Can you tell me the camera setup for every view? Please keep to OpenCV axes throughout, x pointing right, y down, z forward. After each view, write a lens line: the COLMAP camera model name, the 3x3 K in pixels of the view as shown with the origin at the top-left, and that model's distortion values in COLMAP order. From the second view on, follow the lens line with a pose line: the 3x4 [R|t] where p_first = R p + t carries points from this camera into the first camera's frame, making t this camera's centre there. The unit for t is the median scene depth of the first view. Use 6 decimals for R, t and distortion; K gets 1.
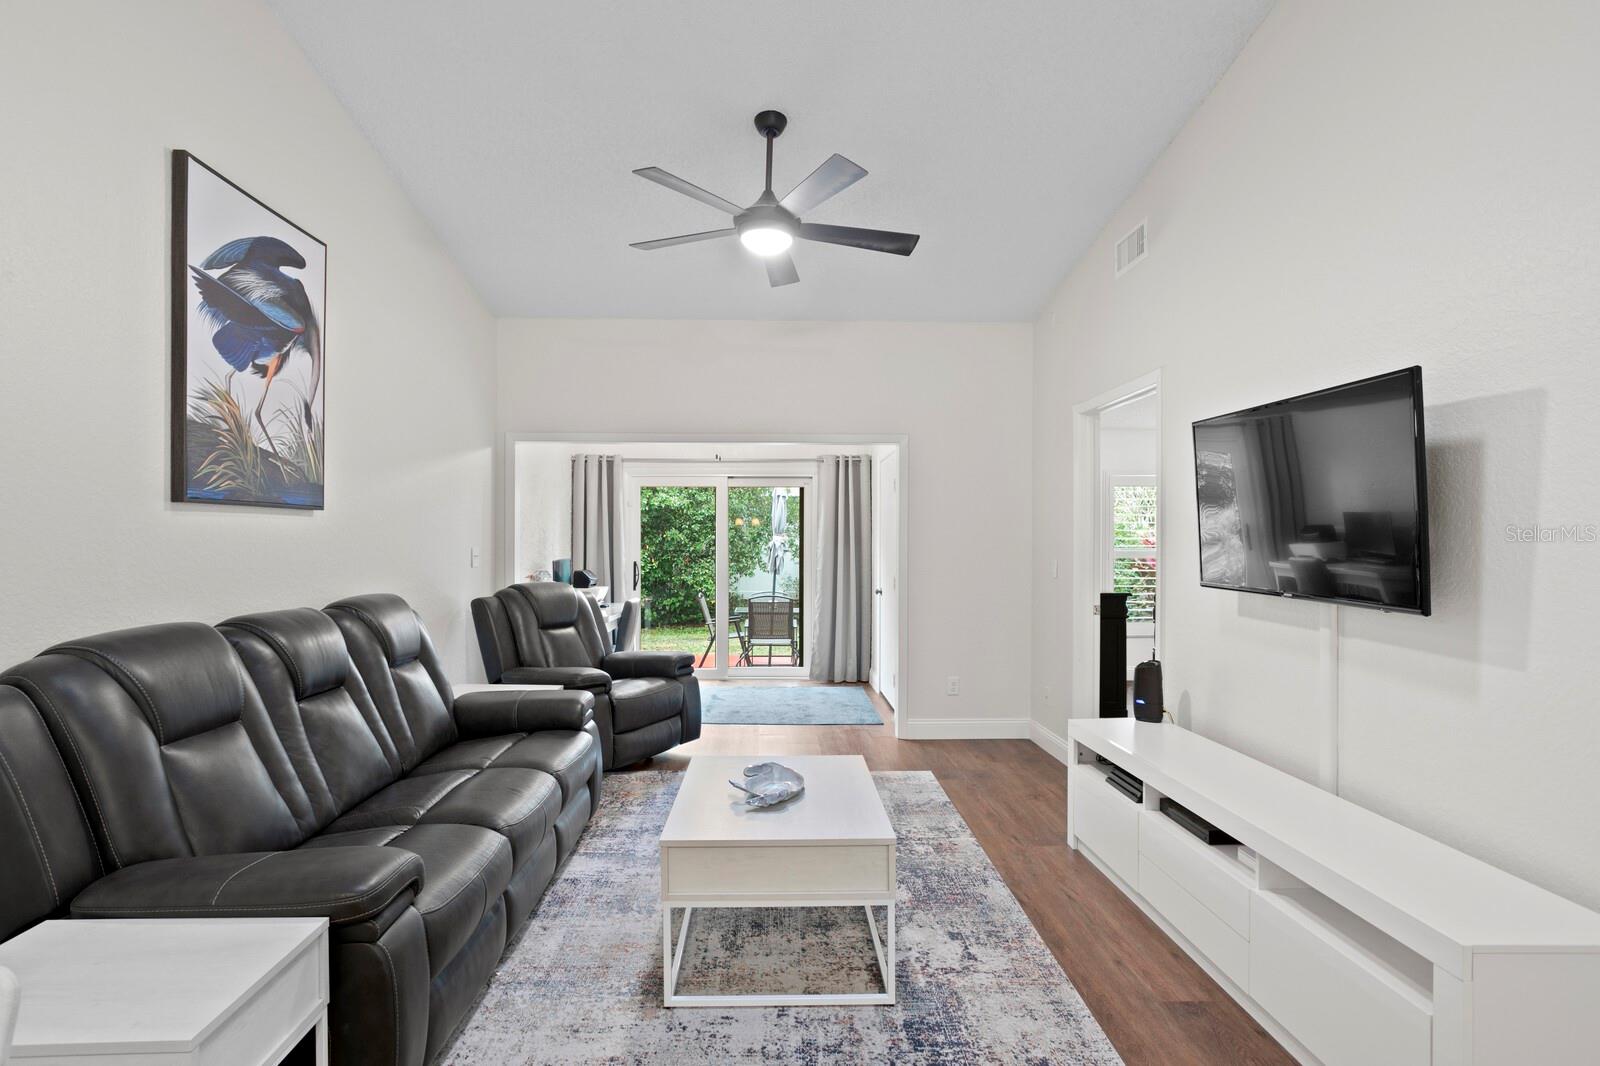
lens RADIAL K [[804.4, 0, 795.5], [0, 804.4, 540.8], [0, 0, 1]] dist [-0.063893, 0.039231]
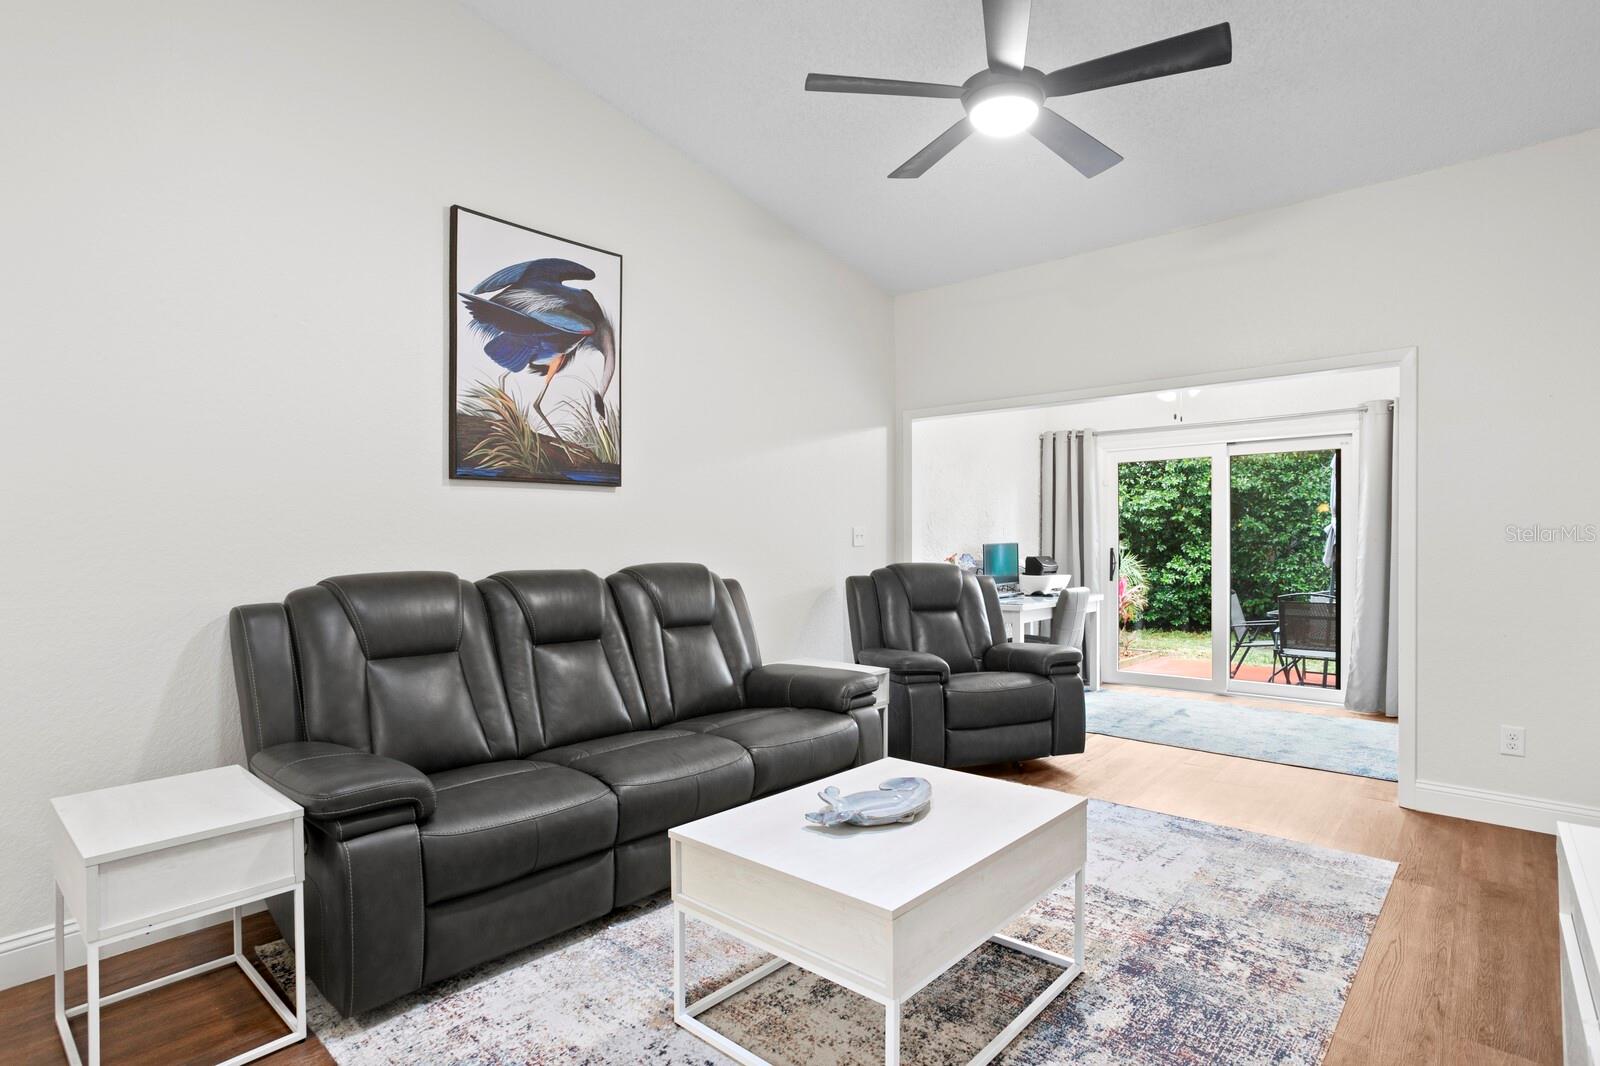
lens RADIAL K [[804.4, 0, 795.5], [0, 804.4, 540.8], [0, 0, 1]] dist [-0.063893, 0.039231]
pose [[0.725916, -0.006745, -0.687750, 0.427425], [0.007497, 0.999970, -0.001894, 0.048948], [0.687743, -0.003781, 0.725945, 0.368532]]
